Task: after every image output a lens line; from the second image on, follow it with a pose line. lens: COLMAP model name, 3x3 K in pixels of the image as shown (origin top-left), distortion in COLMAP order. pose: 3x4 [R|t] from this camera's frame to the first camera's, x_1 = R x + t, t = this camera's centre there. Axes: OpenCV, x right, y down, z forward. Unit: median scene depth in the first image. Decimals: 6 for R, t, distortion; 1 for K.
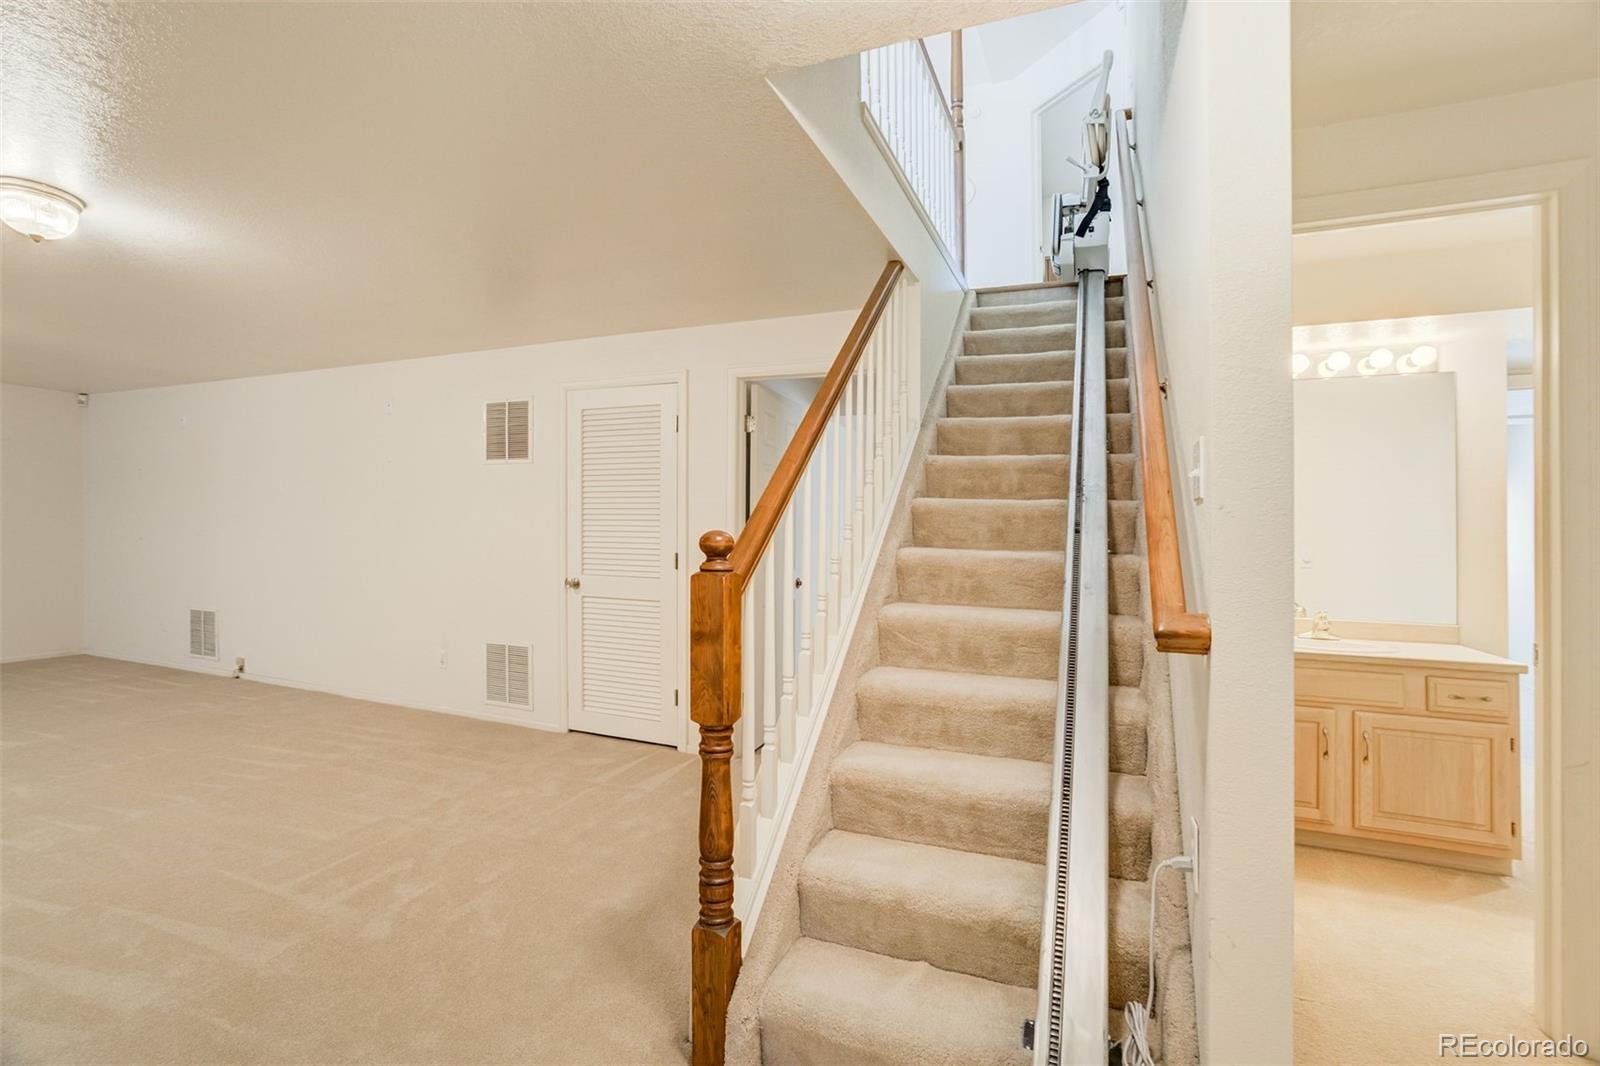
lens RADIAL K [[752.0, 0, 812.9], [0, 752.0, 521.6], [0, 0, 1]] dist [-0.050451, 0.020288]
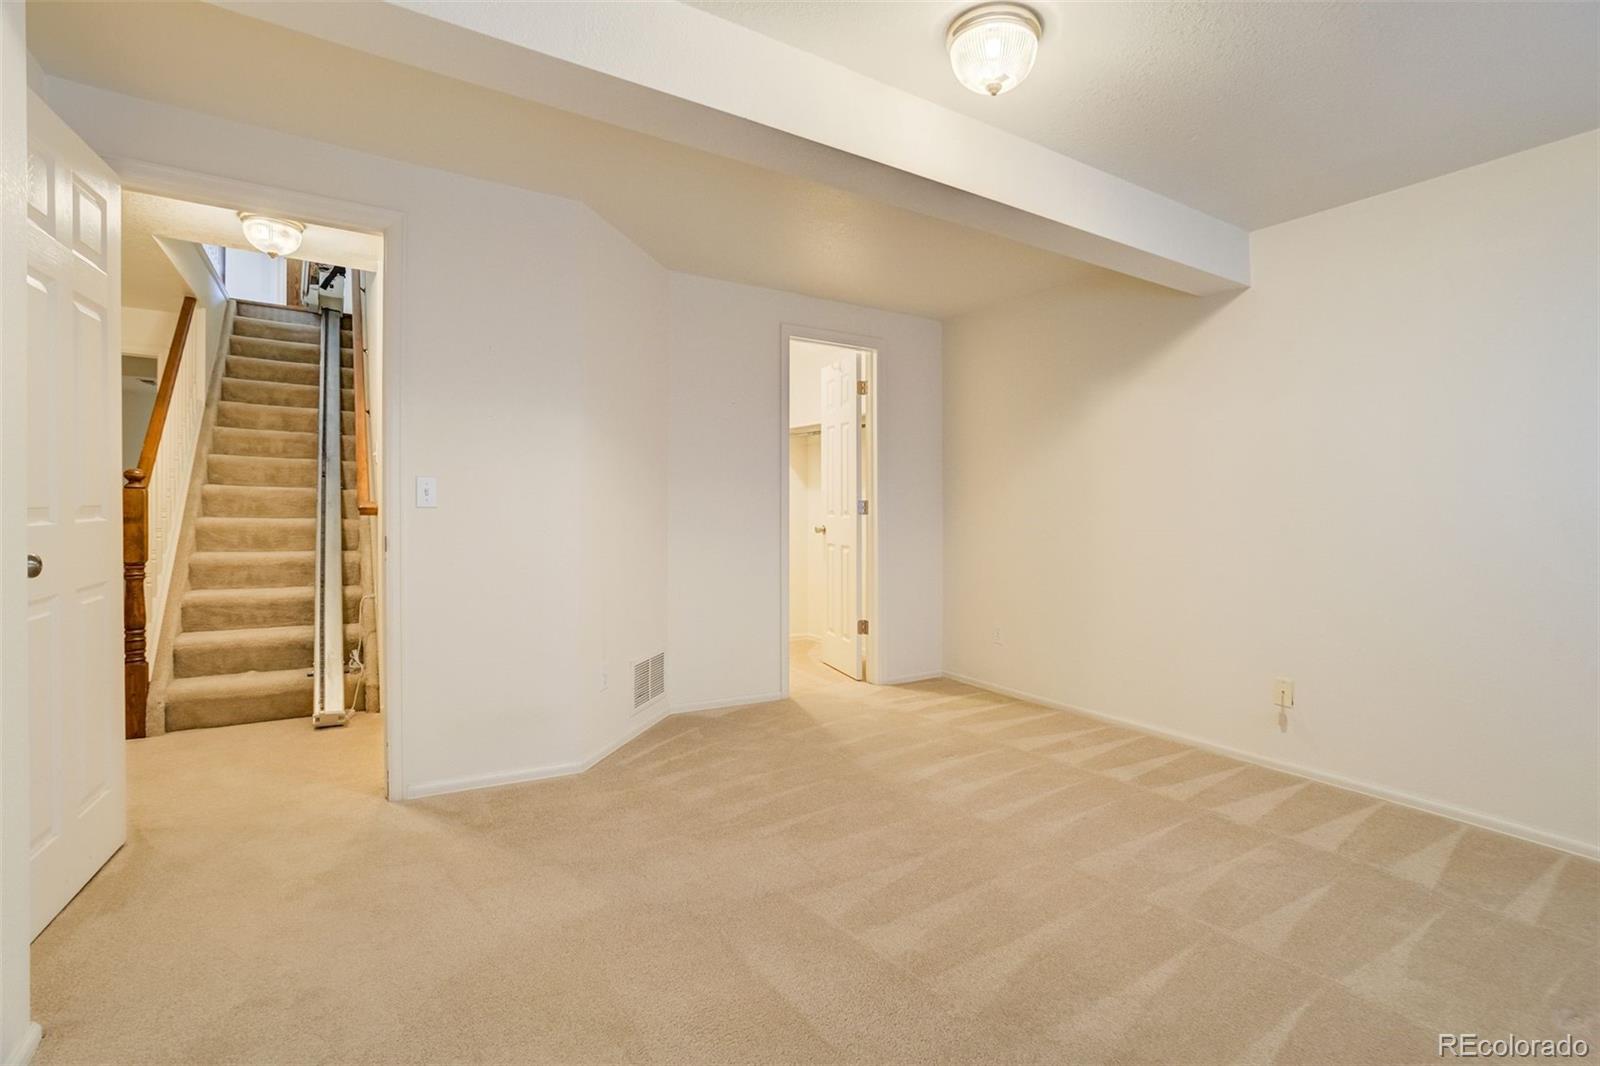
lens RADIAL K [[752.0, 0, 812.9], [0, 752.0, 521.6], [0, 0, 1]] dist [-0.050451, 0.020288]
pose [[0.586070, -0.019276, 0.810031, -0.415065], [-0.023177, 0.998909, 0.040539, 0.020856], [-0.809929, -0.042533, 0.584984, -1.050822]]
